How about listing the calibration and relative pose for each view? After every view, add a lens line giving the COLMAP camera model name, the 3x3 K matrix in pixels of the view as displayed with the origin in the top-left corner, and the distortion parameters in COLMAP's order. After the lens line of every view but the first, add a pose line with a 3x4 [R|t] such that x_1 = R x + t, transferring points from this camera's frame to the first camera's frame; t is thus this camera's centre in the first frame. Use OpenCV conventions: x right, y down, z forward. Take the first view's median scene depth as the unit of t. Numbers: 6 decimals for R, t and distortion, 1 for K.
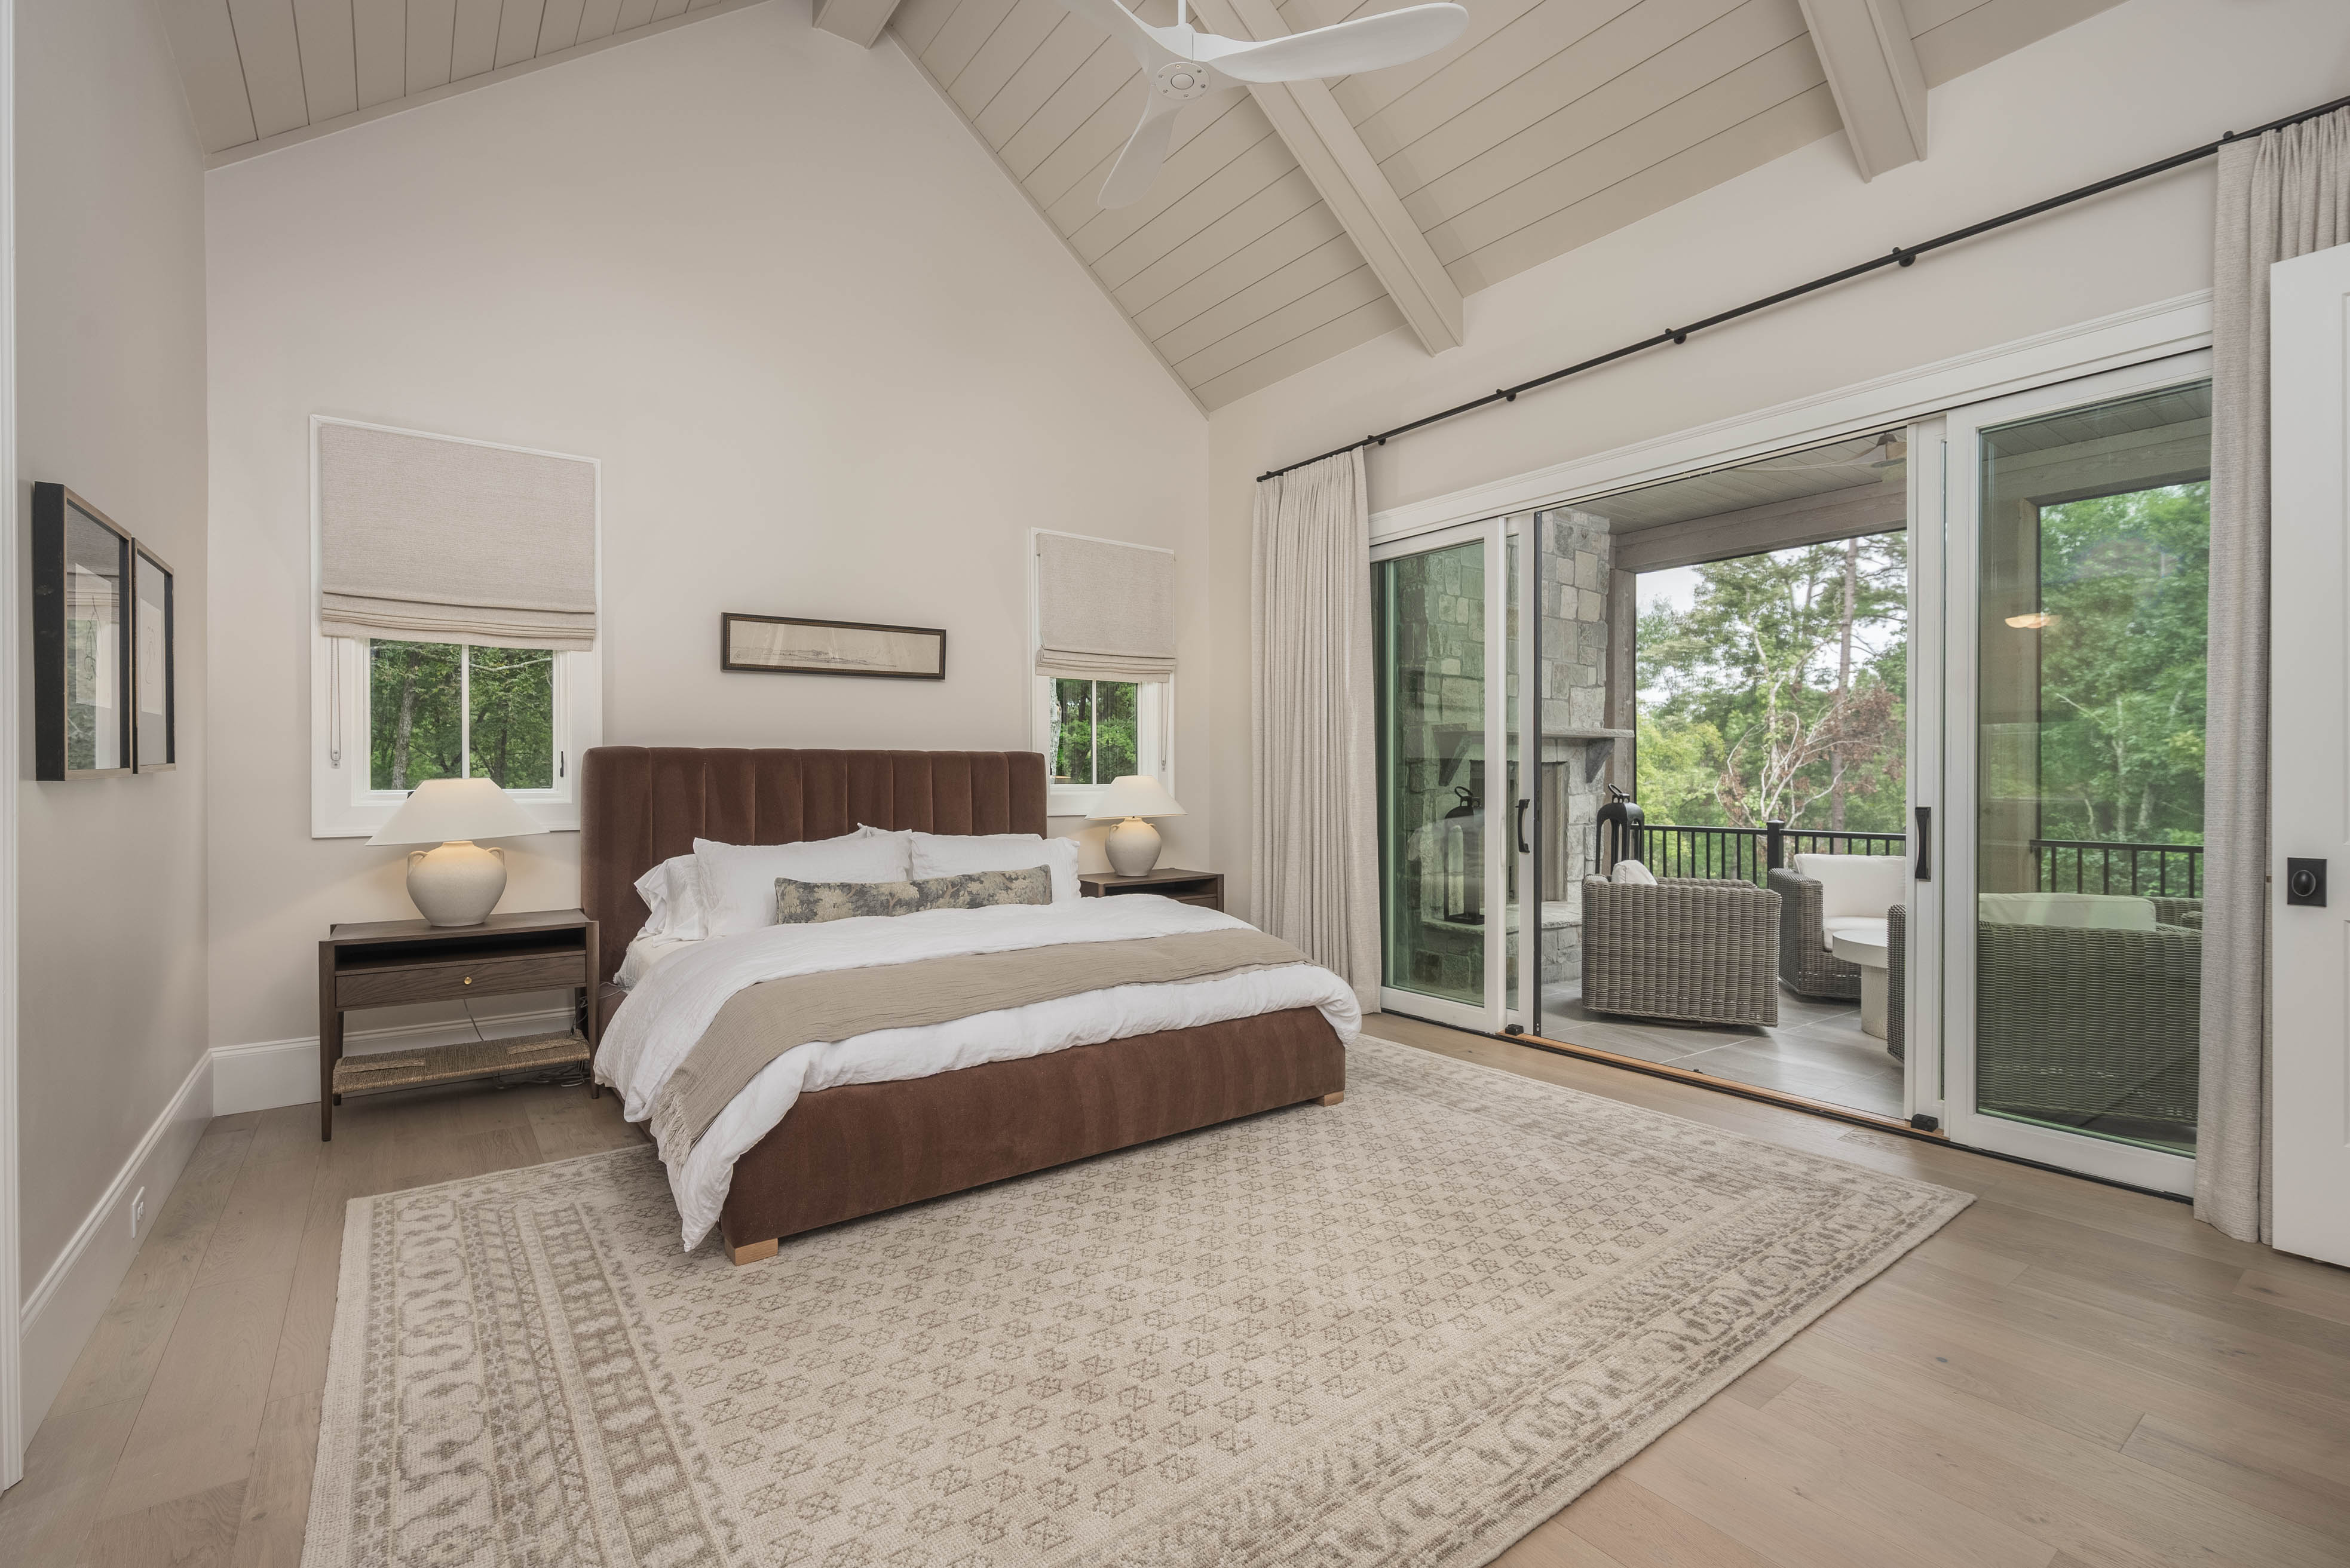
lens RADIAL K [[1044.8, 0, 1185.5], [0, 1044.8, 786.9], [0, 0, 1]] dist [-0.003568, -0.000021]
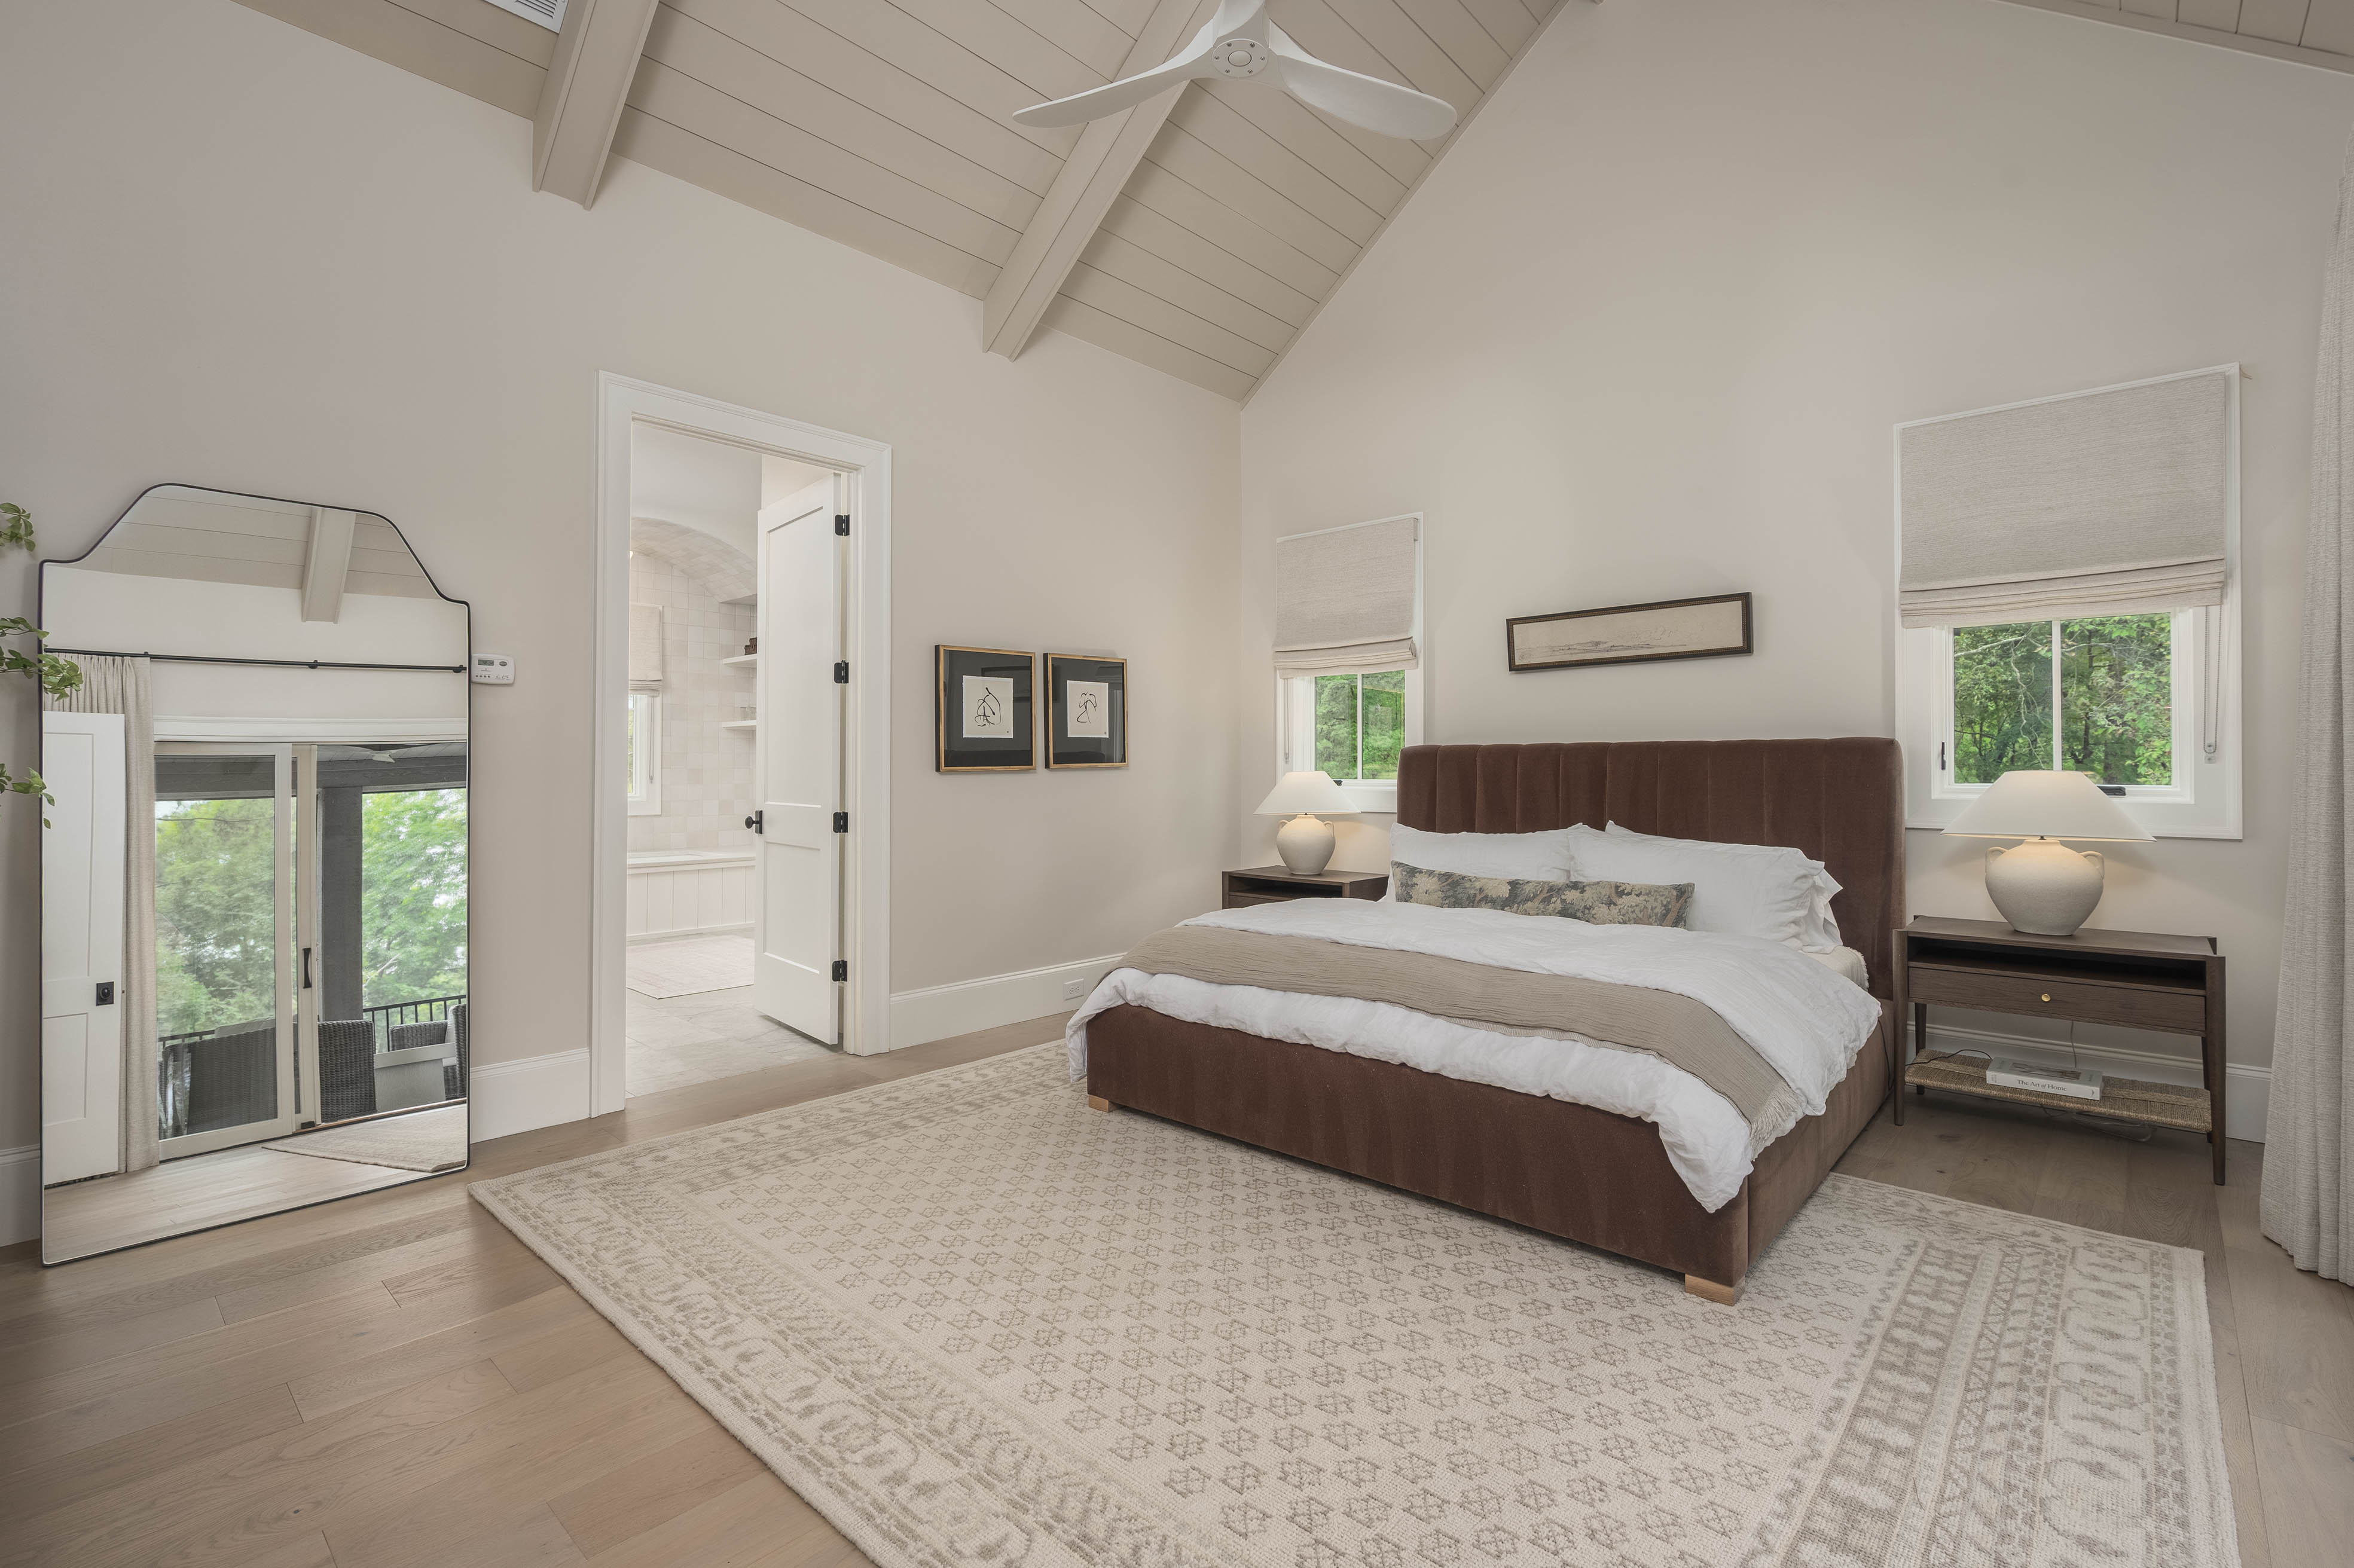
lens RADIAL K [[1058.3, 0, 1171.7], [0, 1058.3, 768.4], [0, 0, 1]] dist [-0.005074, -0.000308]
pose [[0.181087, 0.001256, -0.983466, 0.674941], [-0.011291, 0.999936, -0.000802, -0.008662], [0.983402, 0.011250, 0.181090, 0.543791]]
